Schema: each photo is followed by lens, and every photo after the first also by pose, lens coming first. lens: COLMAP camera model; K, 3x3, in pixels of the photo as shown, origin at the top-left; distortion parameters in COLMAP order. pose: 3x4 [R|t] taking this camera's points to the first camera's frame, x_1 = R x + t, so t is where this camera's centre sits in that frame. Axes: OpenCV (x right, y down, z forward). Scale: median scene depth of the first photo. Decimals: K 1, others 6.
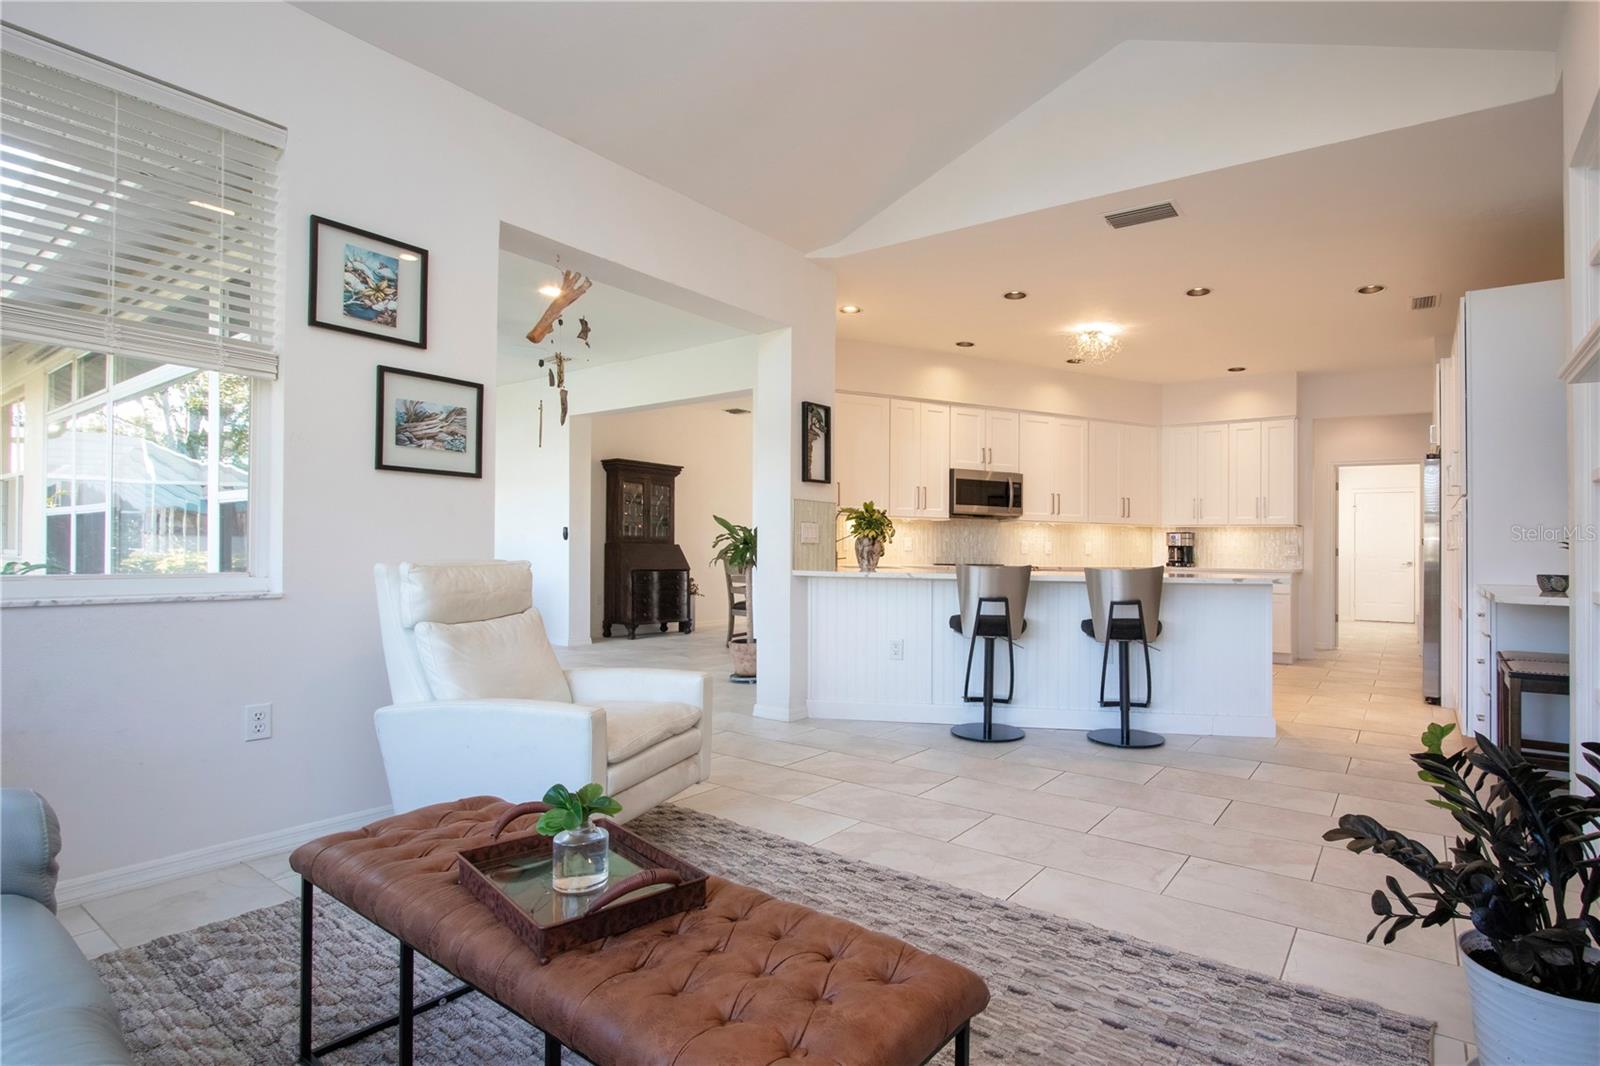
lens RADIAL K [[791.5, 0, 911.5], [0, 791.5, 537.8], [0, 0, 1]] dist [-0.019517, -0.000028]
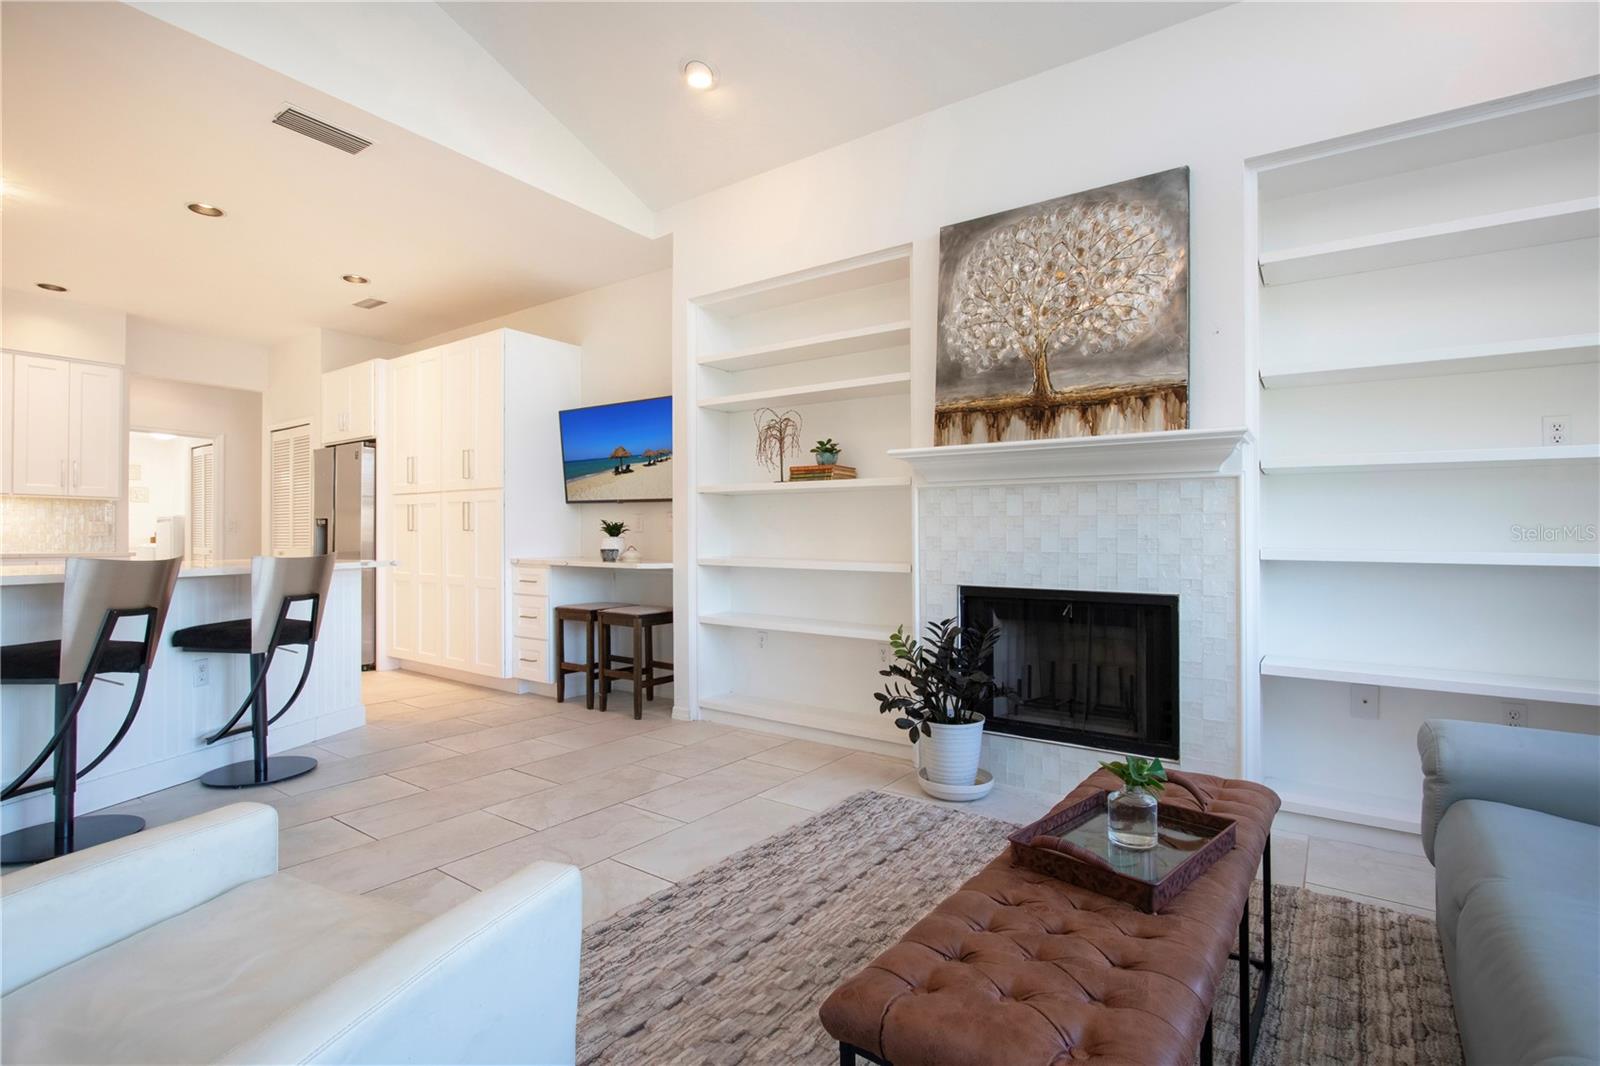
lens RADIAL K [[756.9, 0, 795.8], [0, 756.9, 537.5], [0, 0, 1]] dist [-0.004367, 0.000721]
pose [[0.049862, -0.012081, 0.998683, -0.596043], [-0.013939, 0.999821, 0.012790, 0.001498], [-0.998659, -0.014558, 0.049685, 0.570262]]
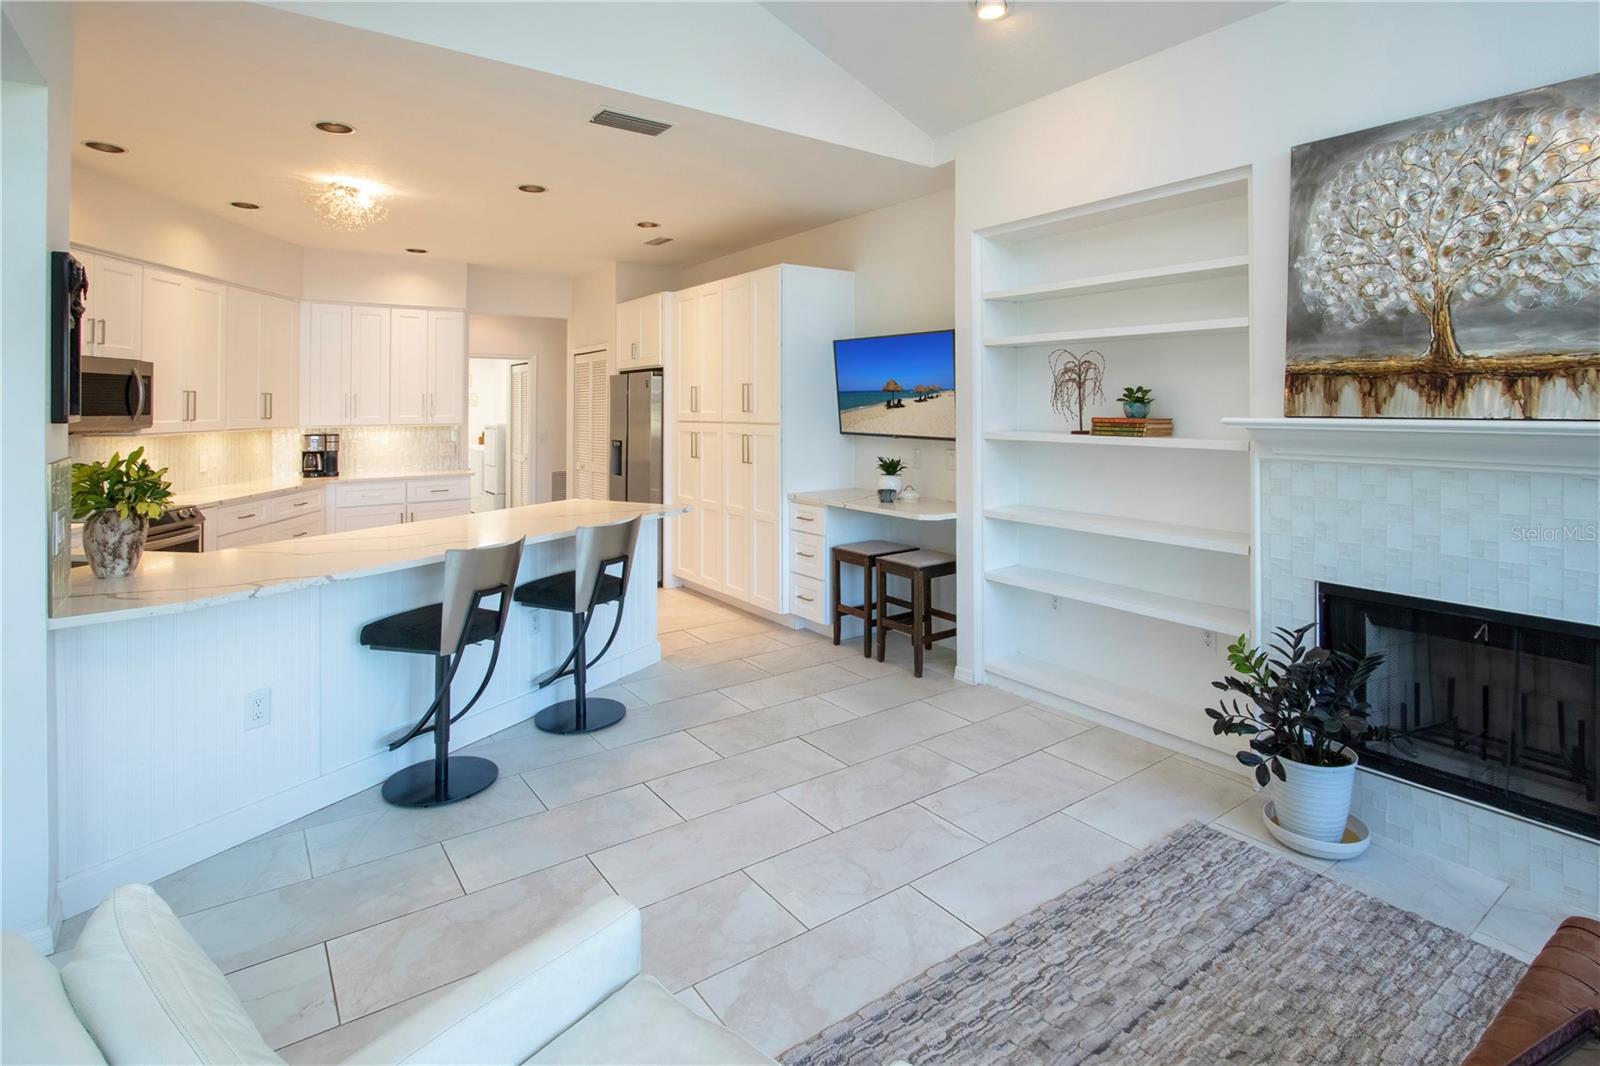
lens RADIAL K [[806.7, 0, 796.7], [0, 806.7, 406.2], [0, 0, 1]] dist [-0.011384, 0.001166]
pose [[0.364352, -0.016280, 0.931119, -0.596657], [-0.005262, 0.999795, 0.019540, -0.132801], [-0.931246, -0.012019, 0.364192, 0.615881]]
